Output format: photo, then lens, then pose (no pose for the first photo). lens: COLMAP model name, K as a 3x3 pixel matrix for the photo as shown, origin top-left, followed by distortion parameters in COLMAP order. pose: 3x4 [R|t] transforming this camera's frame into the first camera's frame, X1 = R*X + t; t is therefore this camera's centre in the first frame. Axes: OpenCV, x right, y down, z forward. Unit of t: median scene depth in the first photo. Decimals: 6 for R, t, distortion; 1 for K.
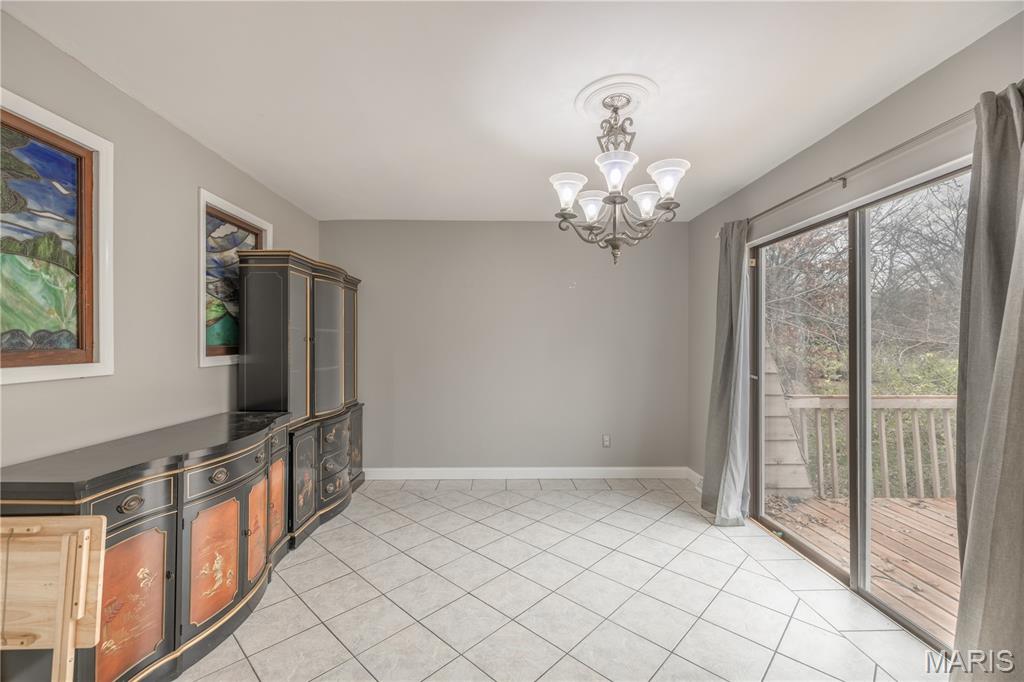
lens RADIAL K [[435.1, 0, 507.9], [0, 435.1, 343.5], [0, 0, 1]] dist [0.000594, 0.000038]
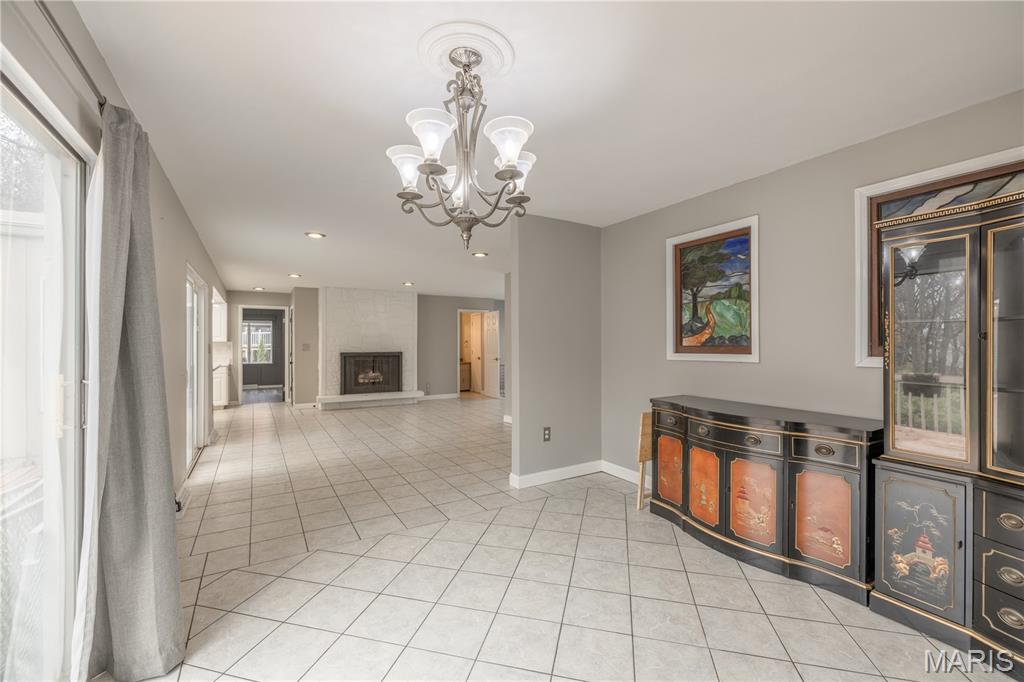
lens RADIAL K [[435.1, 0, 507.9], [0, 435.1, 343.5], [0, 0, 1]] dist [0.000594, 0.000038]
pose [[-0.874990, 0.002675, -0.484133, 0.708150], [0.000149, 0.999986, 0.005257, -0.006114], [0.484140, 0.004528, -0.874979, 2.153013]]
